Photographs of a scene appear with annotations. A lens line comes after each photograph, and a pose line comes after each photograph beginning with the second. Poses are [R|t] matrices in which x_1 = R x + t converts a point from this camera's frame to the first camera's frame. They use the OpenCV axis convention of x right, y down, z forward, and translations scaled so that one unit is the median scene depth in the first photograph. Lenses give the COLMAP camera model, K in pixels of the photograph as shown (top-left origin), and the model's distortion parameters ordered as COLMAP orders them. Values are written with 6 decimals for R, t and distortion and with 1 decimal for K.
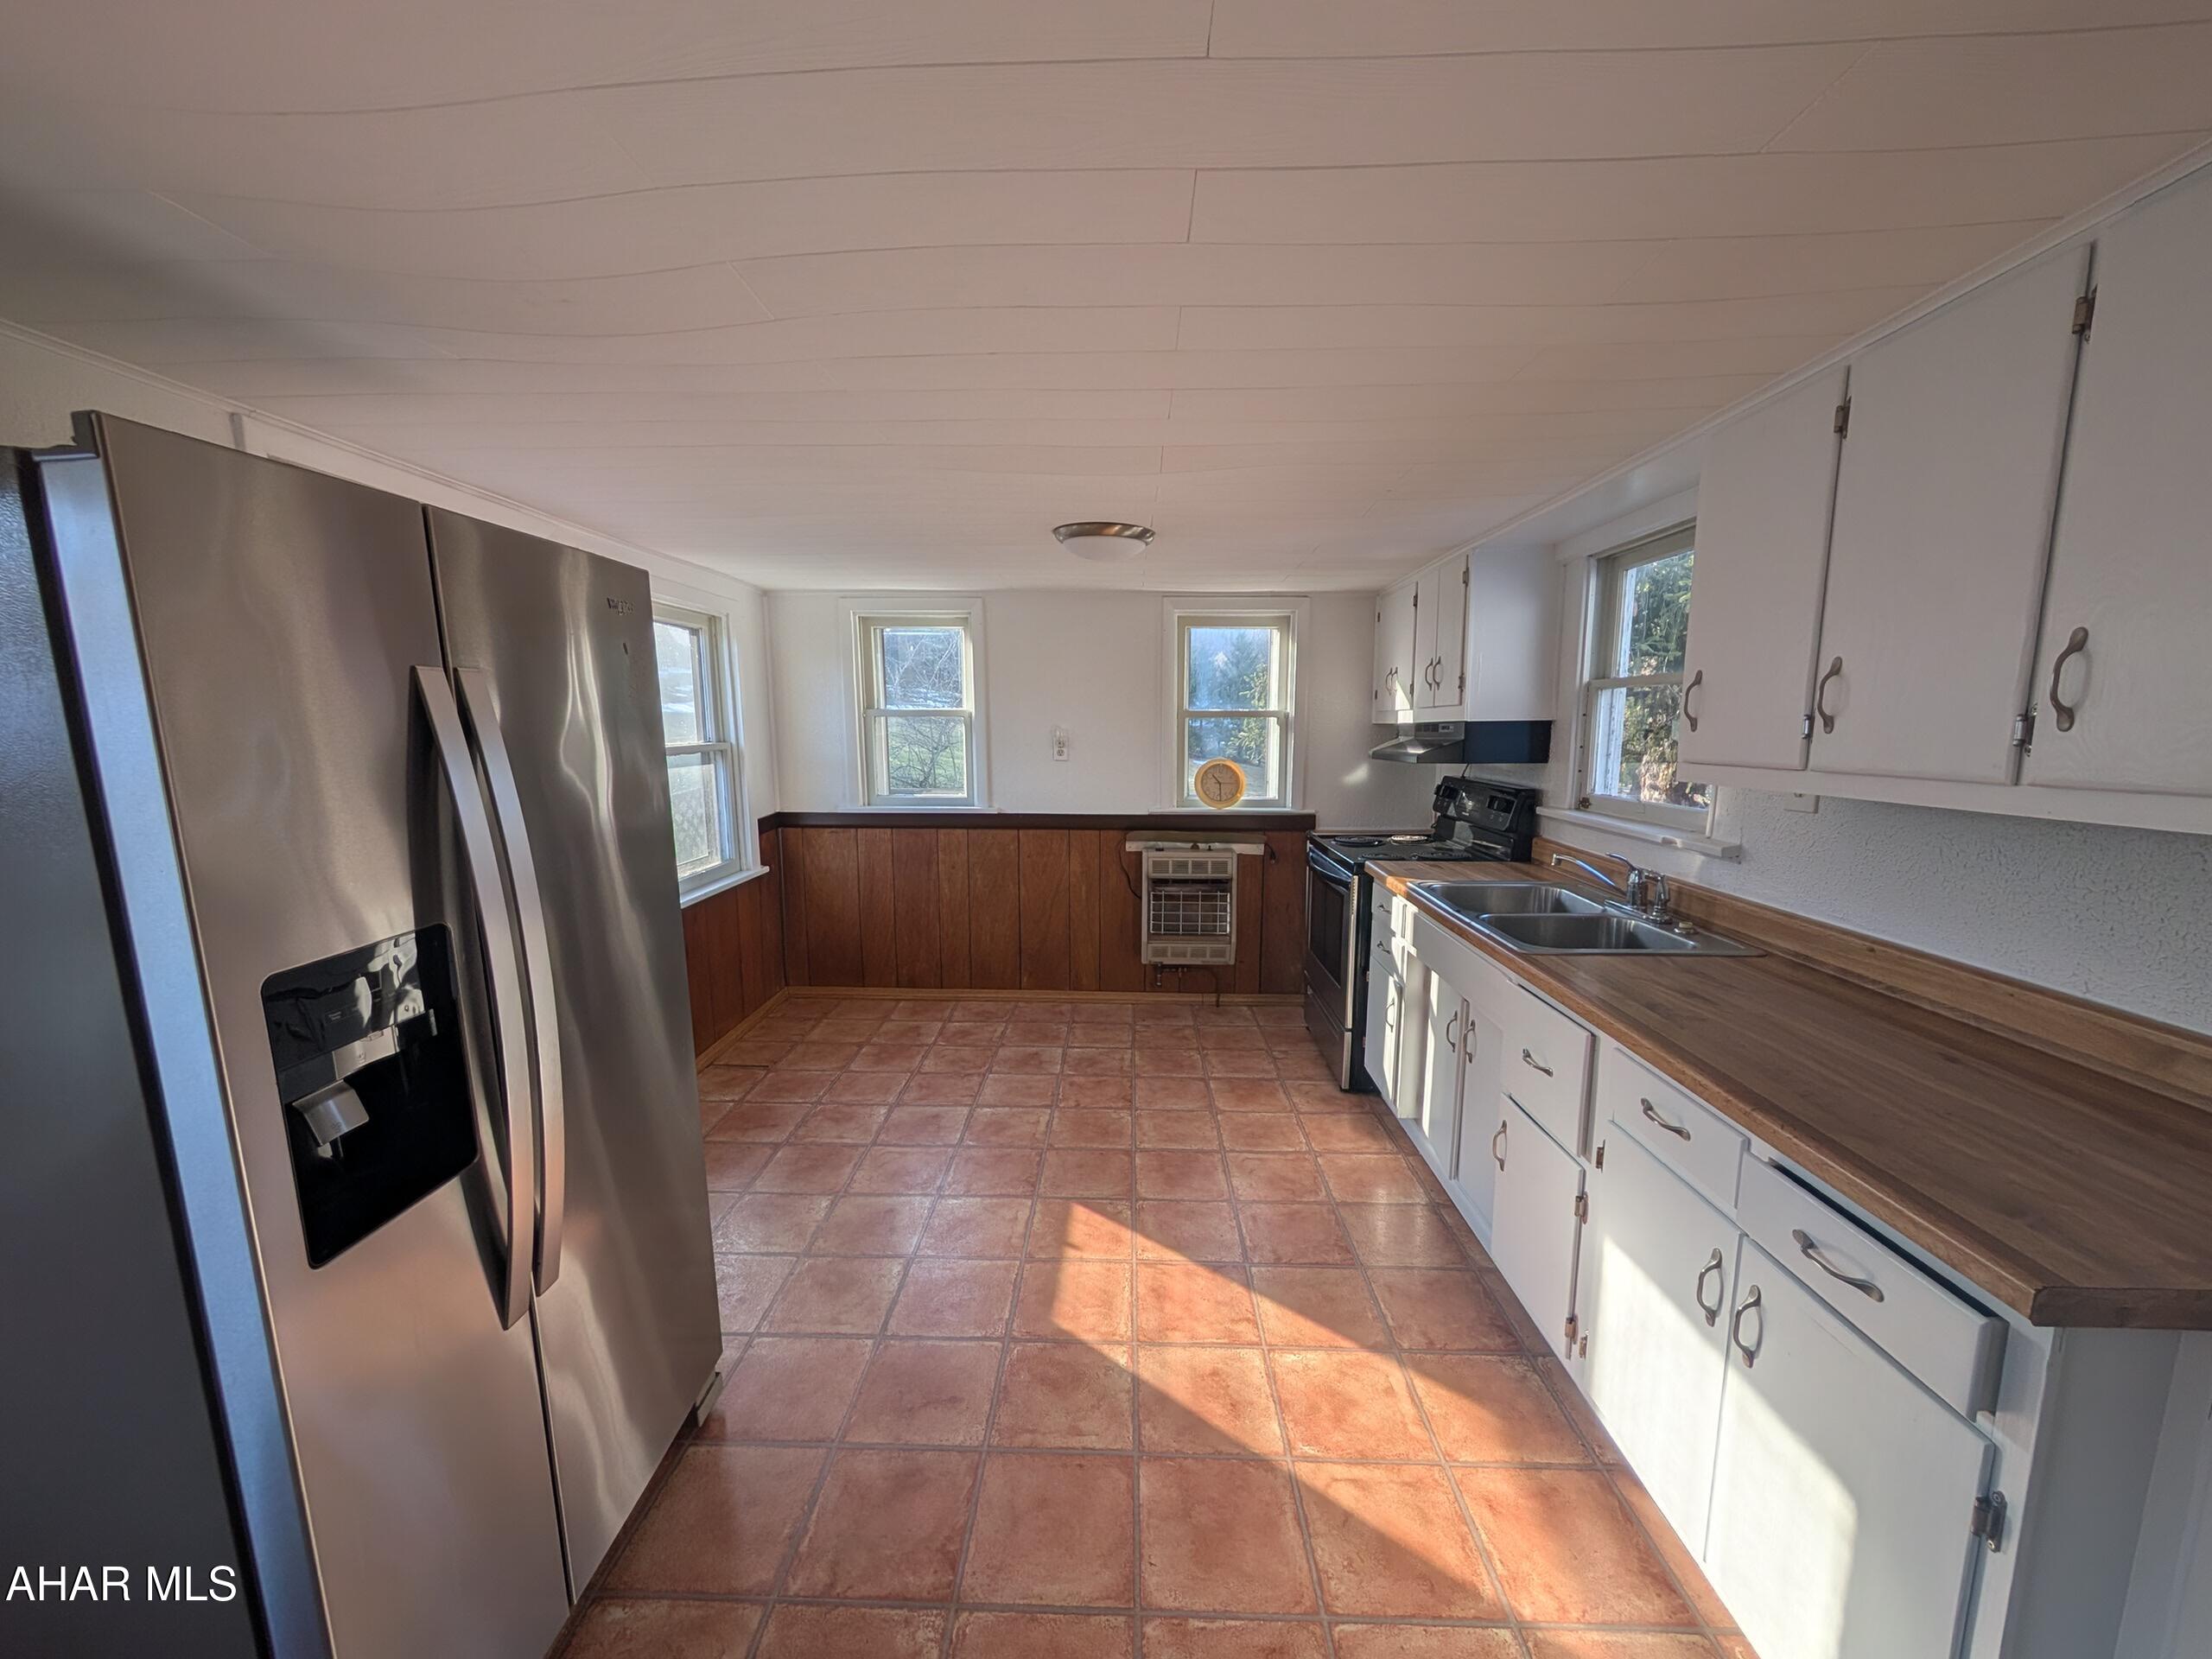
lens RADIAL K [[829.0, 0, 1109.7], [0, 829.0, 837.0], [0, 0, 1]] dist [0.001032, 0.000033]
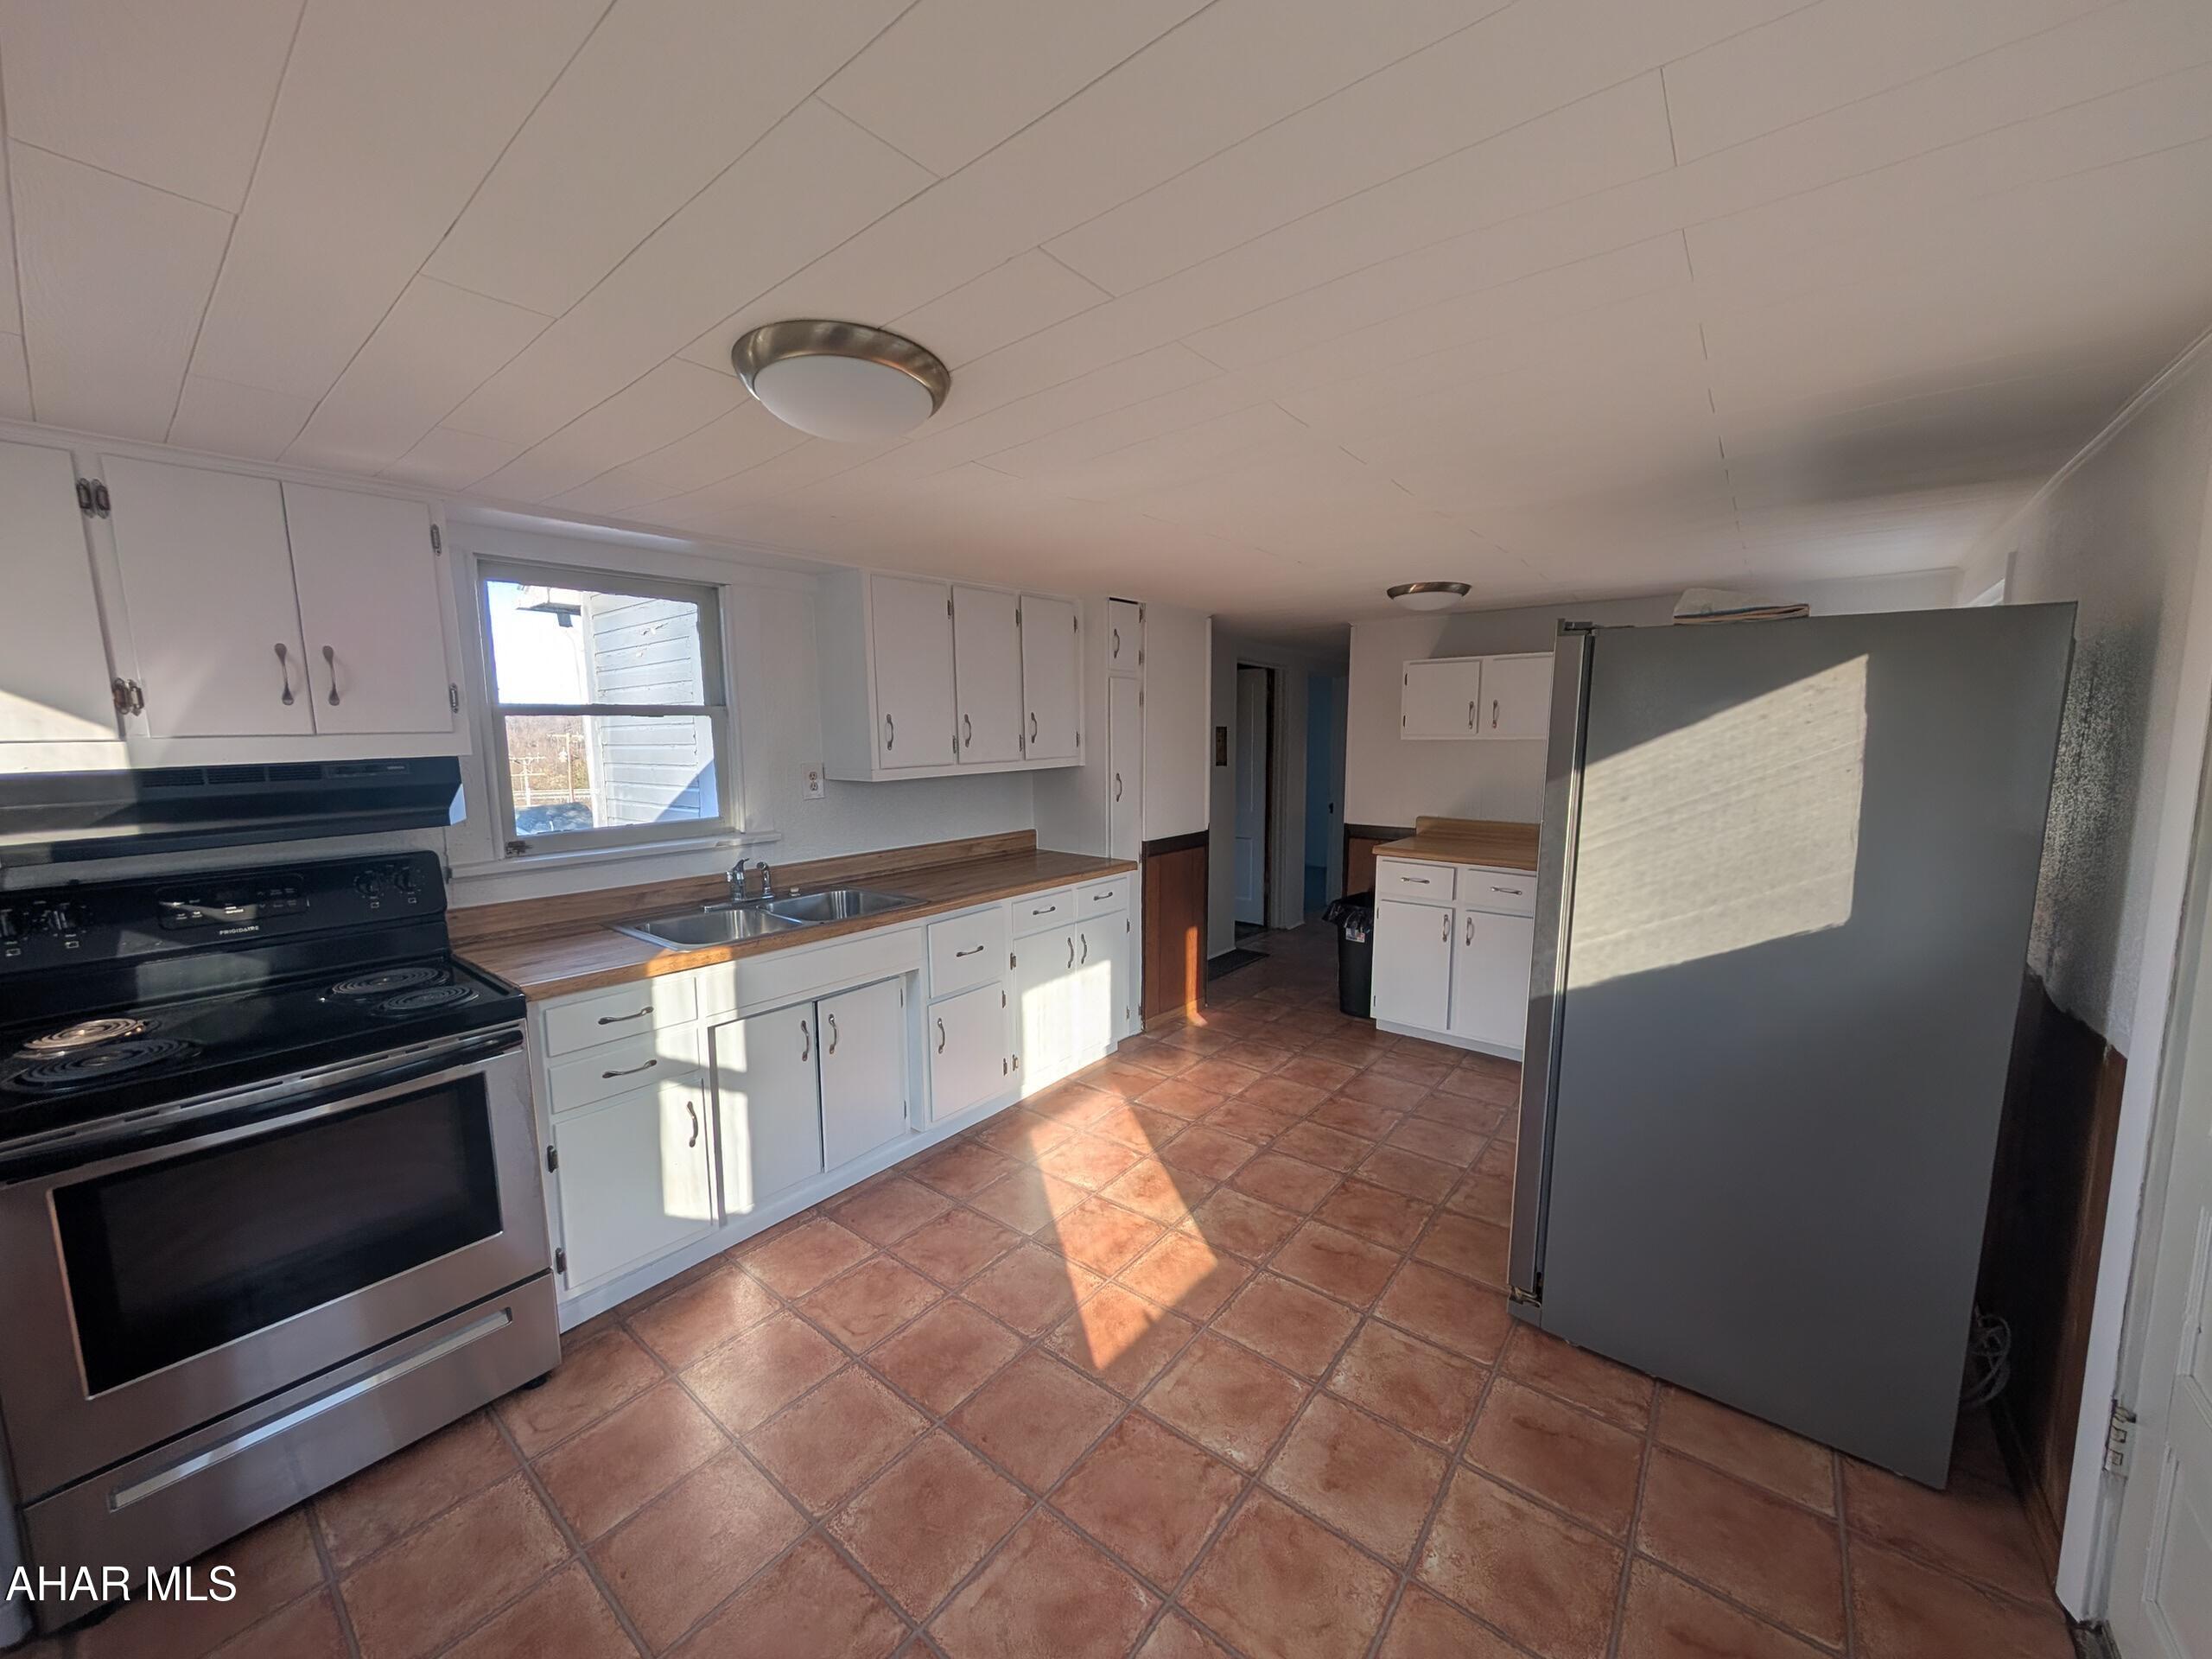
lens RADIAL K [[829.0, 0, 1110.3], [0, 829.0, 836.8], [0, 0, 1]] dist [0.001032, 0.000033]
pose [[-0.798048, -0.064650, 0.599116, -0.601273], [0.098098, 0.967027, 0.235021, -0.271843], [-0.594555, 0.246330, -0.765393, 1.828182]]
